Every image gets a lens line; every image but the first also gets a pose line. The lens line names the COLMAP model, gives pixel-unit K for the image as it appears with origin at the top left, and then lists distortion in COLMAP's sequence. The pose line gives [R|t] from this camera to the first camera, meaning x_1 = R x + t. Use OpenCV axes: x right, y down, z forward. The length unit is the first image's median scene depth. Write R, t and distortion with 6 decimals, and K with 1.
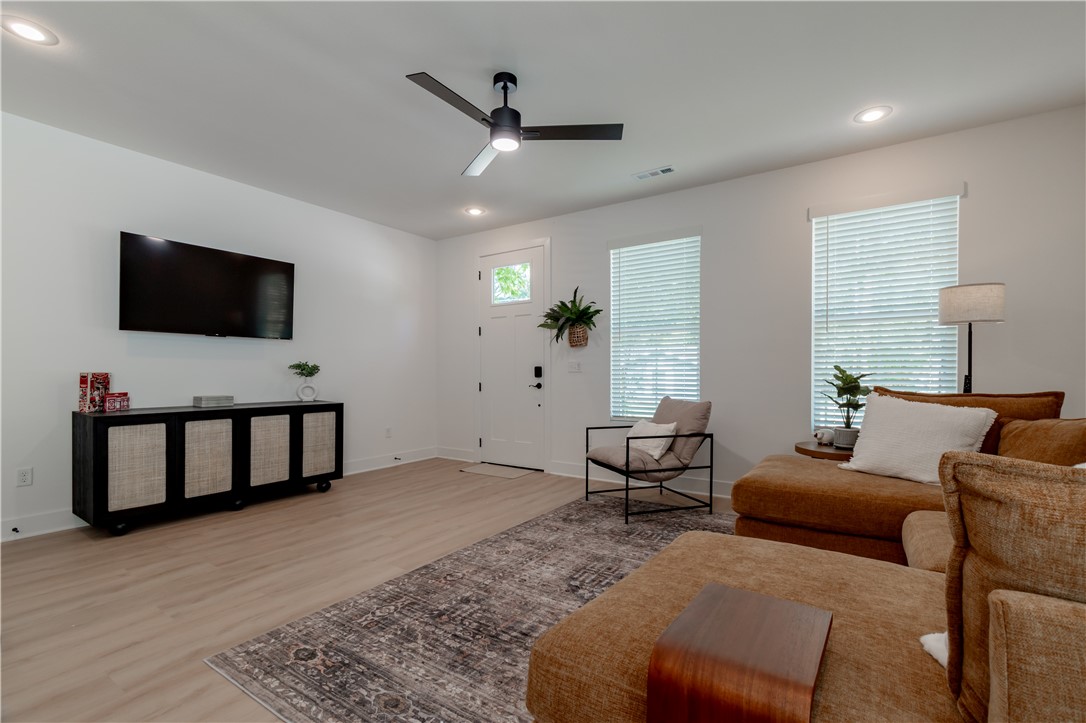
lens RADIAL K [[492.3, 0, 546.9], [0, 492.3, 377.4], [0, 0, 1]] dist [0.002732, 0.000230]
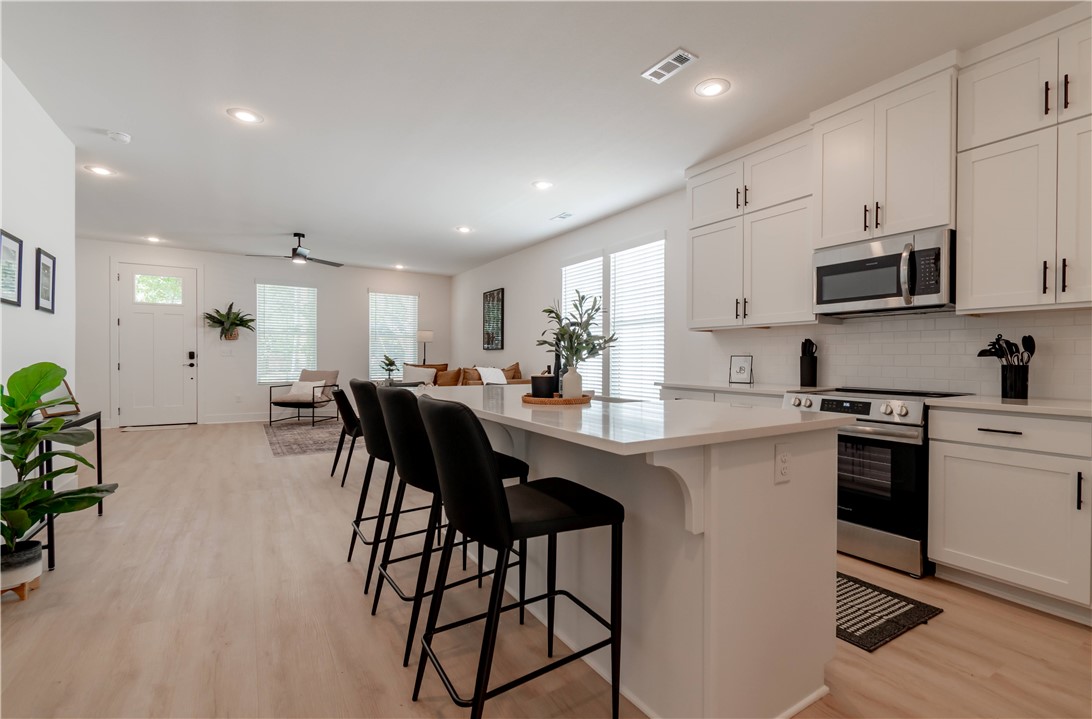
lens RADIAL K [[449.4, 0, 561.6], [0, 449.4, 363.3], [0, 0, 1]] dist [0.000395, -0.000061]
pose [[0.397348, -0.004895, 0.917655, -1.167261], [-0.001512, 0.999981, 0.005989, 0.003997], [-0.917667, -0.003767, 0.397333, -0.762187]]
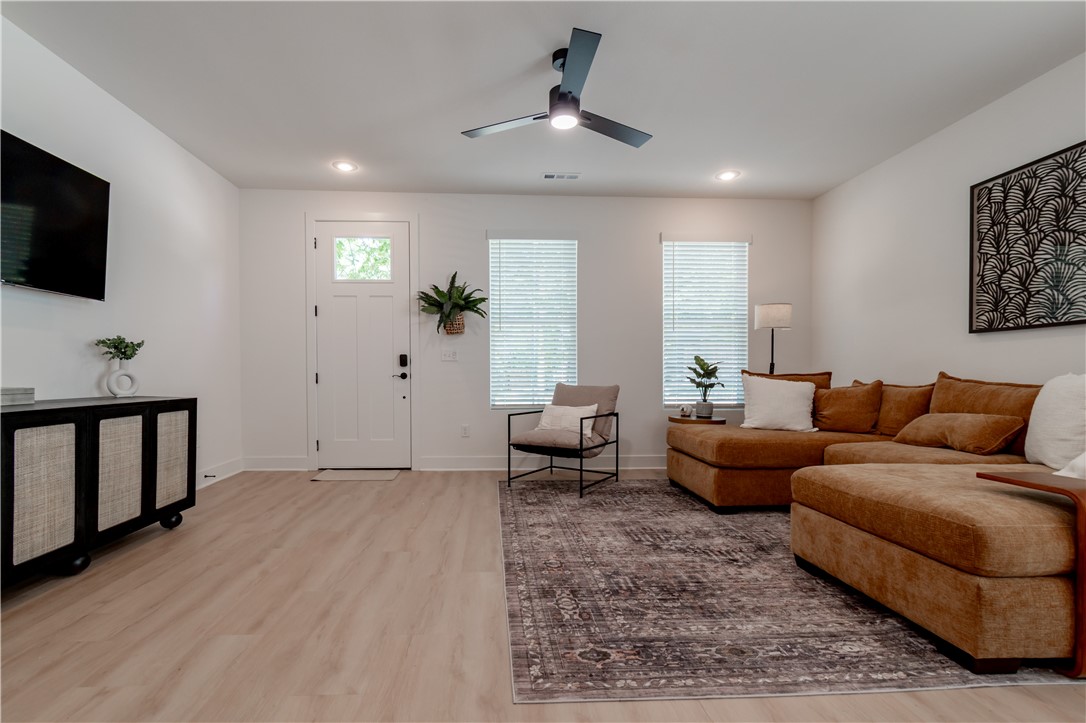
lens RADIAL K [[500.8, 0, 540.7], [0, 500.8, 379.1], [0, 0, 1]] dist [0.003097, 0.000037]
pose [[0.798872, -0.006041, 0.601471, -0.541346], [0.004436, 0.999982, 0.004153, 0.029925], [-0.601485, -0.000650, 0.798884, 0.165941]]
